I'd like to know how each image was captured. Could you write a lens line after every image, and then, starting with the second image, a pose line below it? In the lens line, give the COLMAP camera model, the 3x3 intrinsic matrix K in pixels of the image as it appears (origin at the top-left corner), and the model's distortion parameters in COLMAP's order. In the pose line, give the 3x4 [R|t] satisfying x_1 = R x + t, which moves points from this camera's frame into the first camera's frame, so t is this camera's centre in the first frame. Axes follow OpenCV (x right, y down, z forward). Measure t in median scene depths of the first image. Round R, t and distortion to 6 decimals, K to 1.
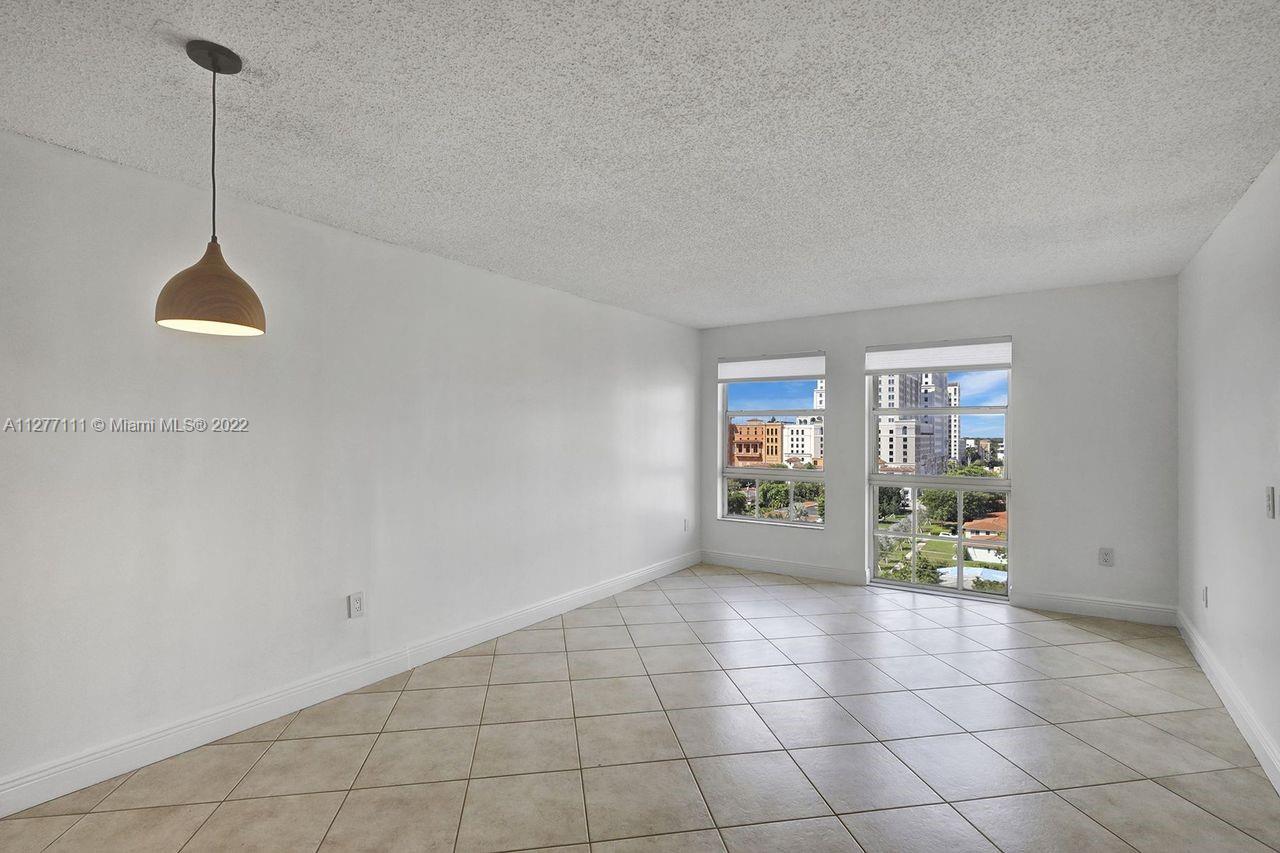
lens RADIAL K [[591.8, 0, 637.6], [0, 591.8, 429.4], [0, 0, 1]] dist [-0.000219, -0.000027]
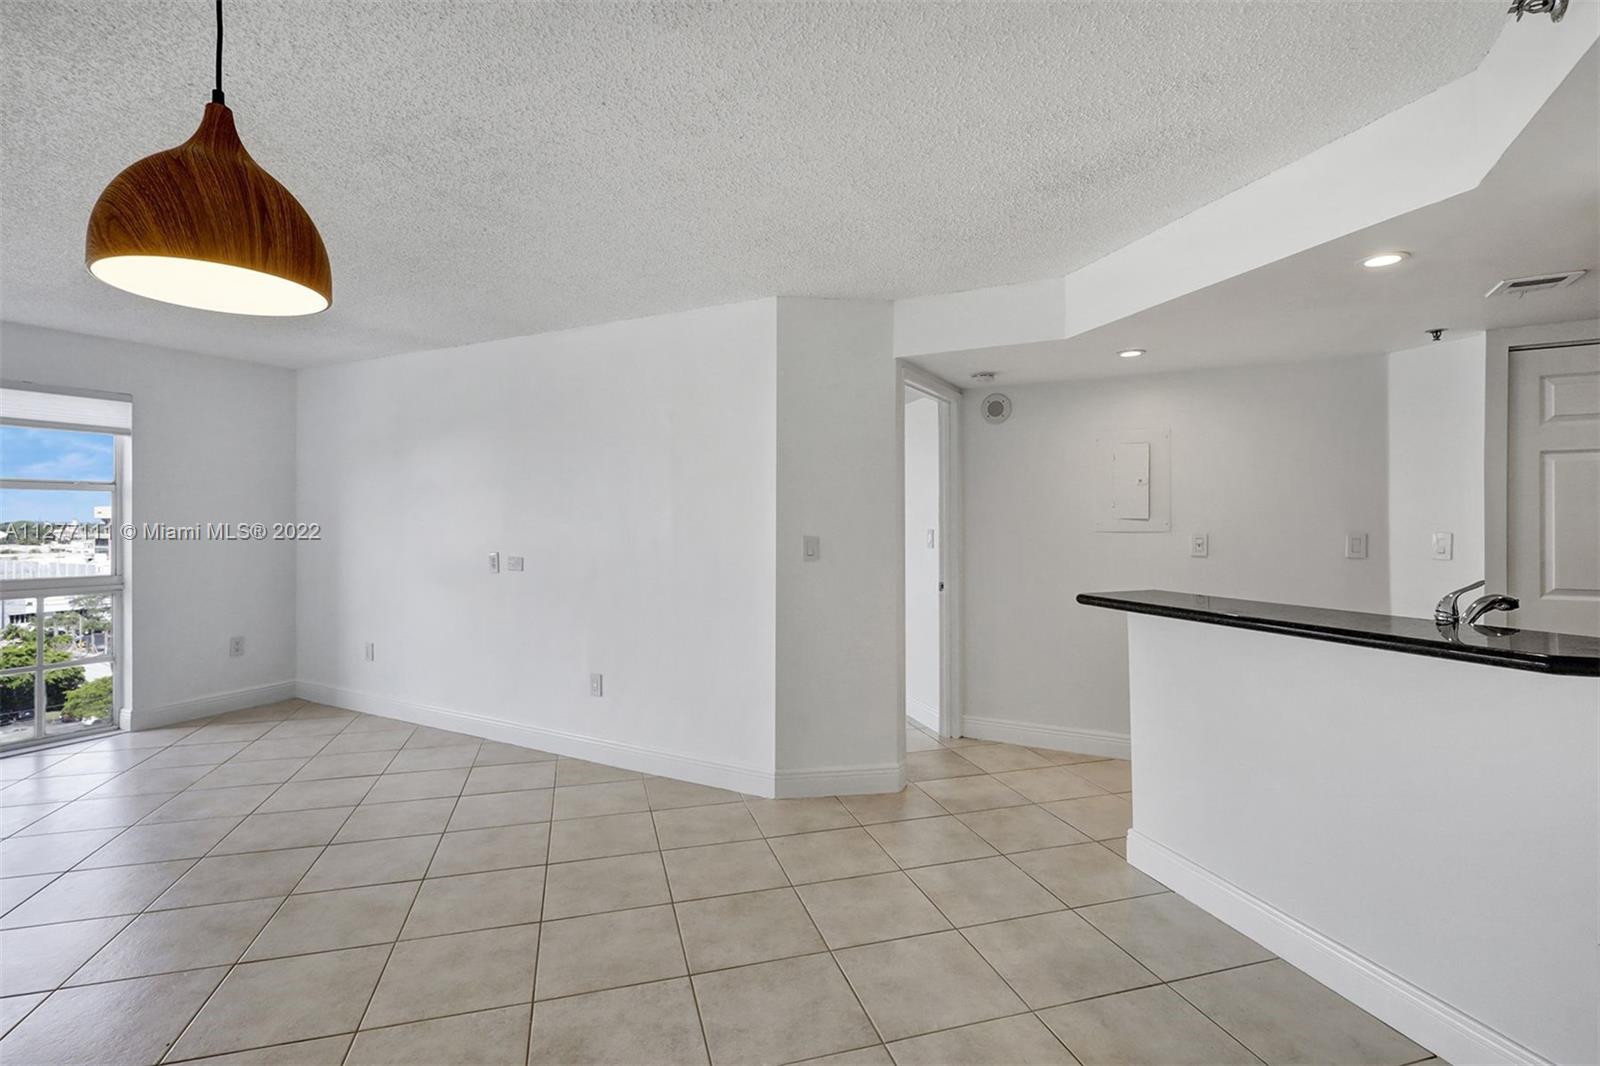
lens RADIAL K [[746.6, 0, 808.8], [0, 746.6, 517.8], [0, 0, 1]] dist [0.001265, 0.000294]
pose [[-0.128535, 0.001418, 0.991704, -0.763805], [-0.010499, 0.999941, -0.002790, 0.001369], [-0.991649, -0.010771, -0.128512, 0.348111]]
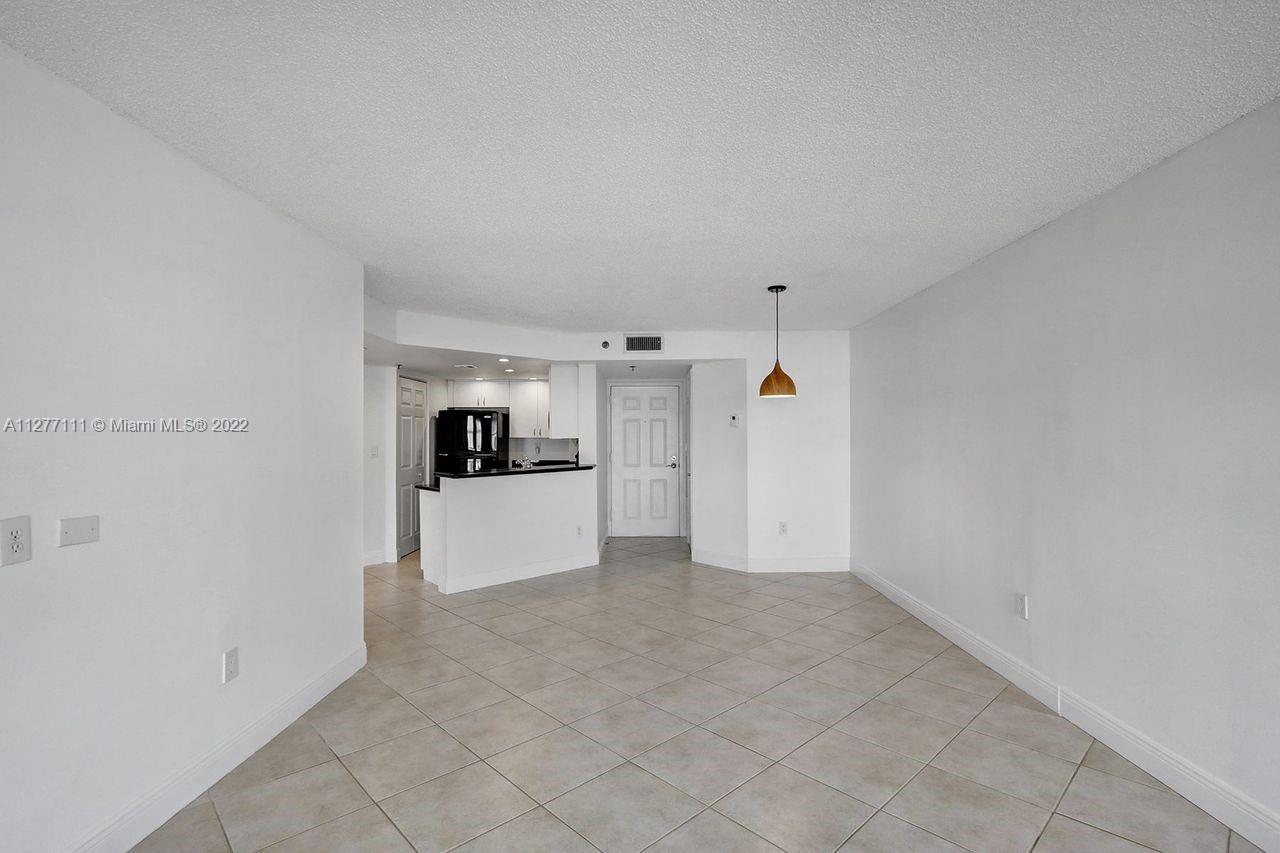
lens RADIAL K [[600.9, 0, 639.4], [0, 600.9, 438.8], [0, 0, 1]] dist [-0.000360, 0.000442]
pose [[-0.827994, 0.008460, -0.560673, 0.671124], [0.011838, 0.999927, -0.002394, 0.006821], [0.560612, -0.008620, -0.828034, 1.564140]]
